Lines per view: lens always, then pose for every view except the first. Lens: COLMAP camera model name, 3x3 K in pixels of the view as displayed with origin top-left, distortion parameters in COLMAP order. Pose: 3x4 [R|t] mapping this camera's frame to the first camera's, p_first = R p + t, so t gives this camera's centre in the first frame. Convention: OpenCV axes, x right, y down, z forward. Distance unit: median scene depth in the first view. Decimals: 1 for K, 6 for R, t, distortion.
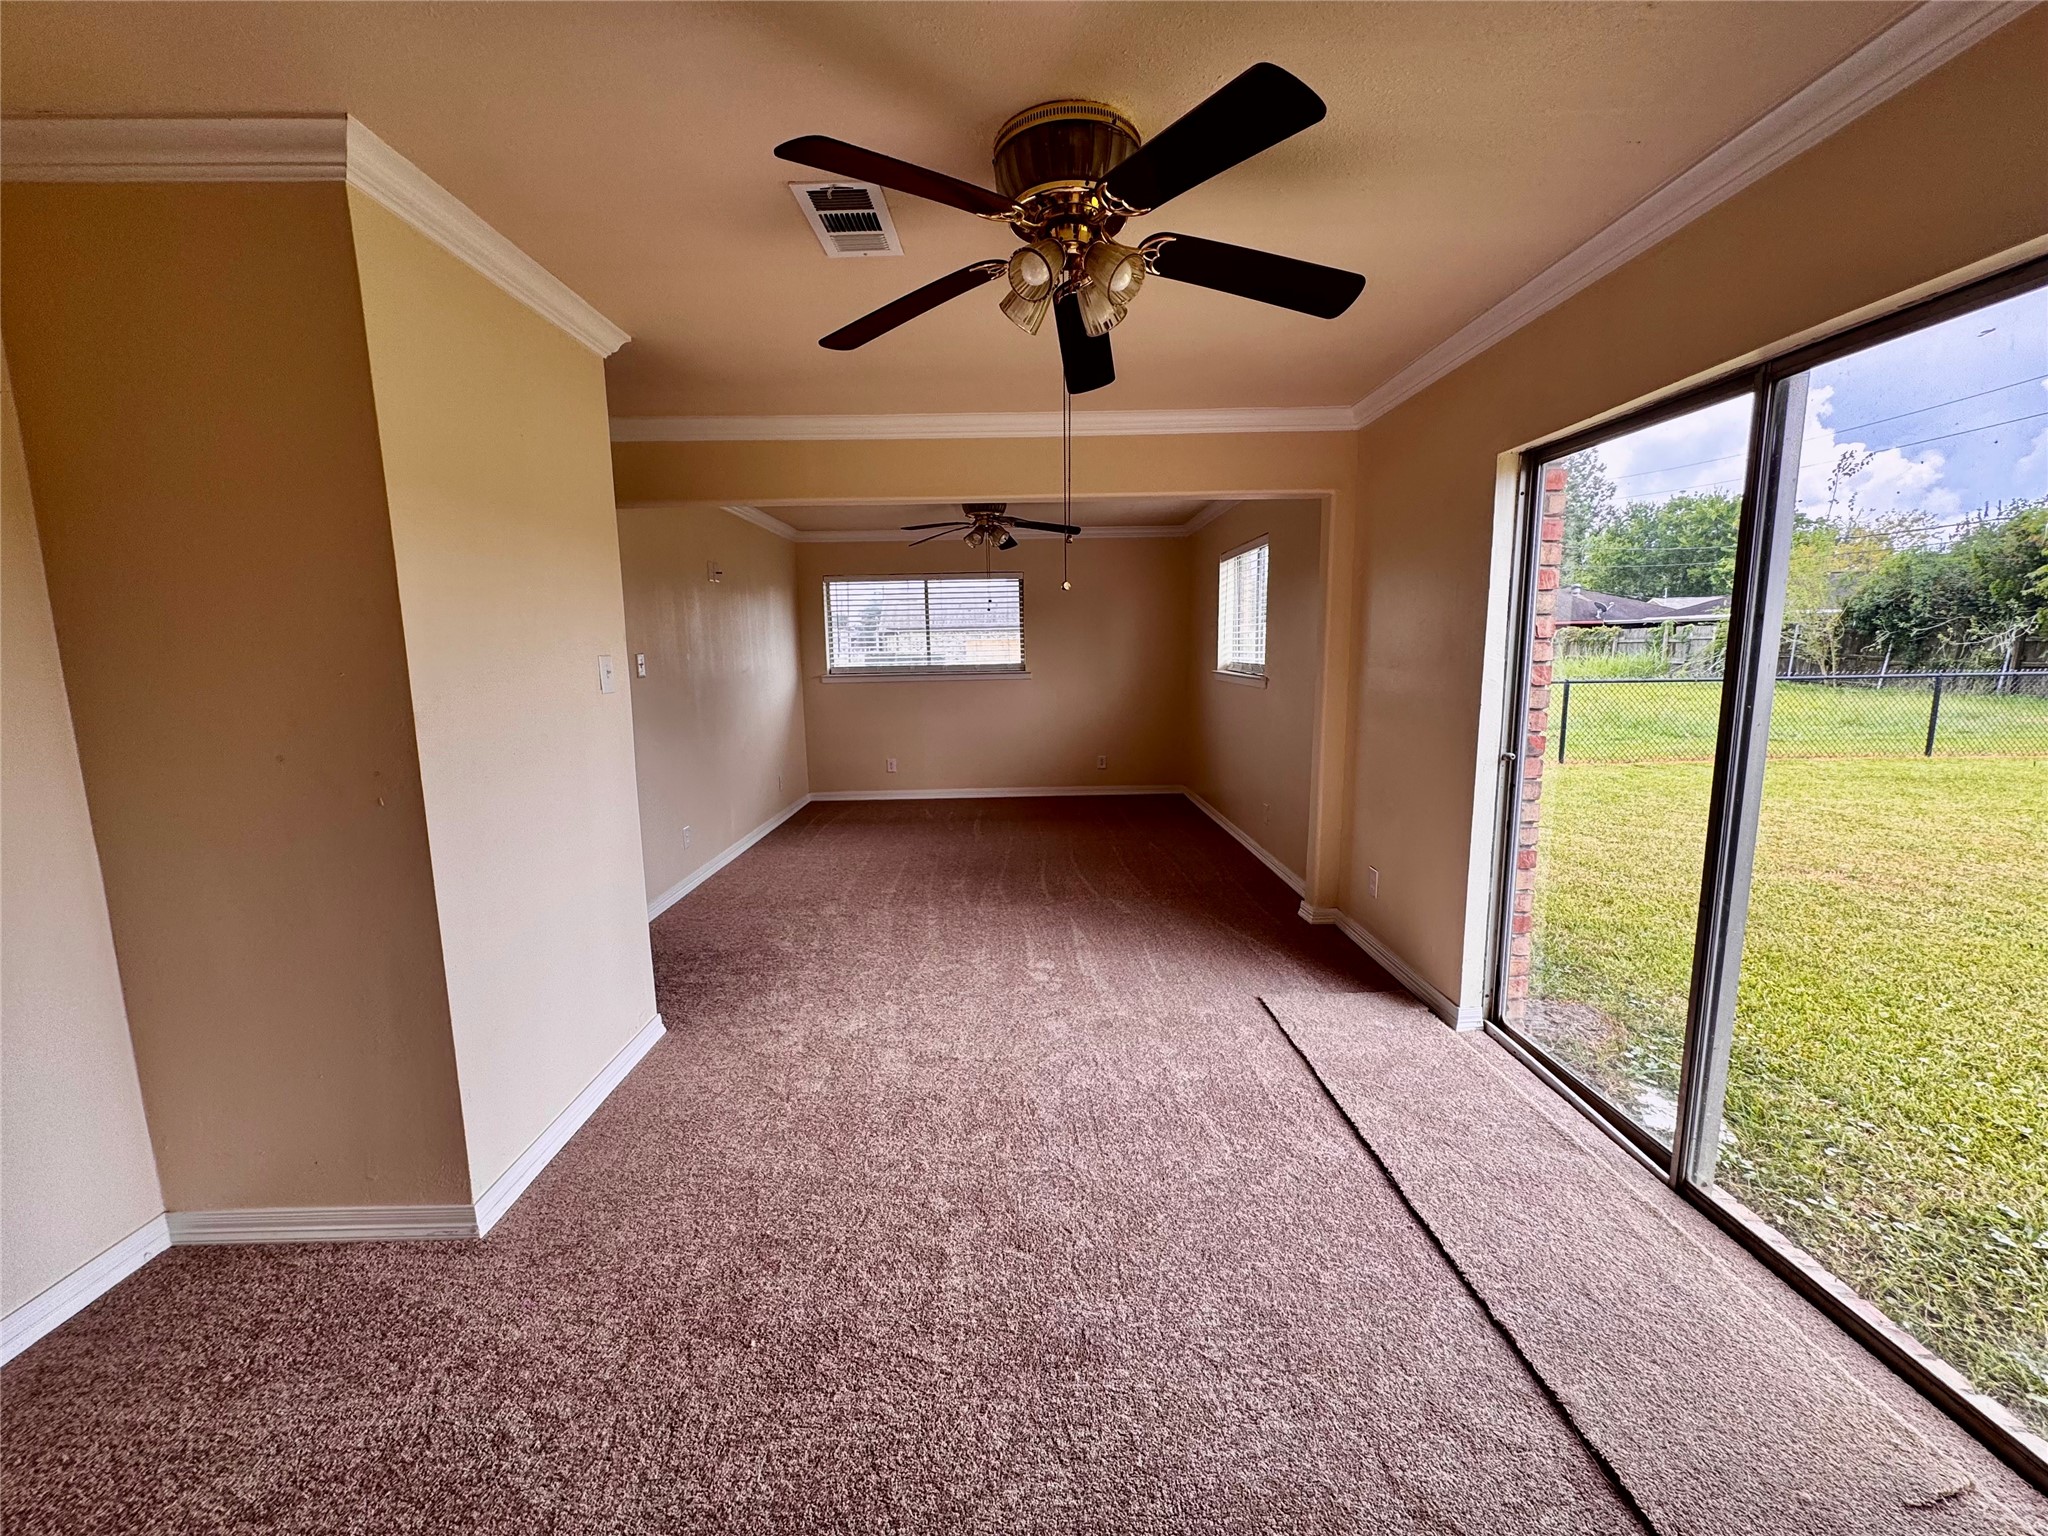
lens RADIAL K [[817.2, 0, 1024.0], [0, 817.2, 768.7], [0, 0, 1]] dist [-0.002700, 0.000559]
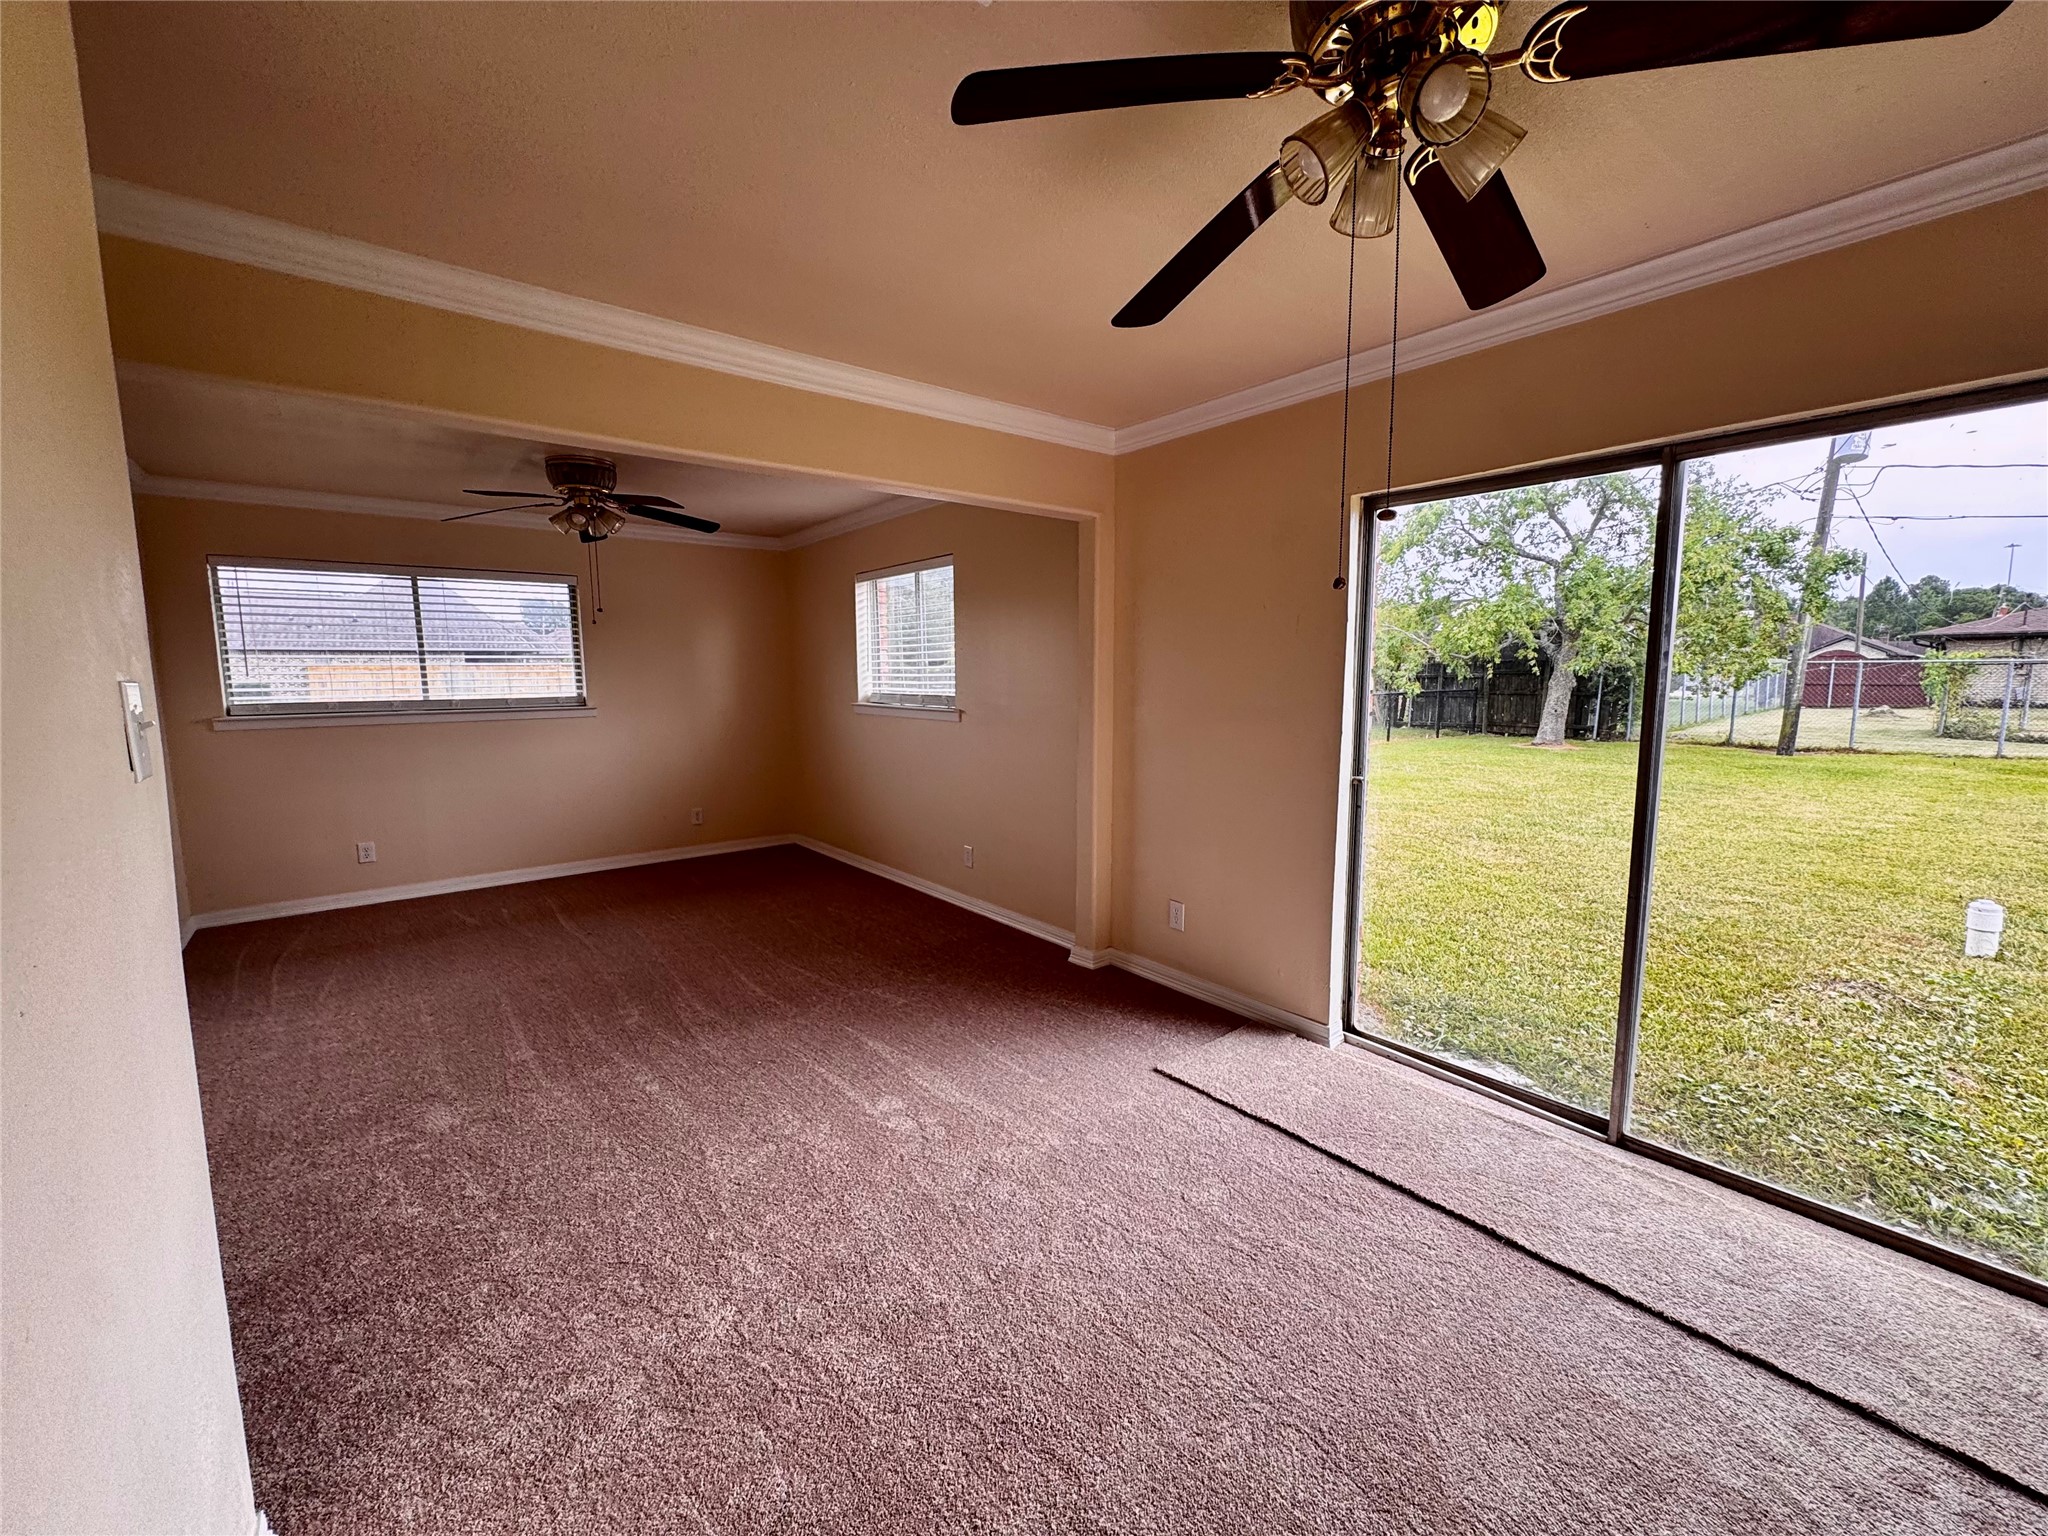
lens RADIAL K [[817.2, 0, 1025.4], [0, 817.2, 768.0], [0, 0, 1]] dist [-0.002700, 0.000559]
pose [[0.784472, -0.059559, 0.617297, -0.256472], [0.083802, 0.996429, -0.010358, -0.035201], [-0.614476, 0.059857, 0.786662, 0.270995]]
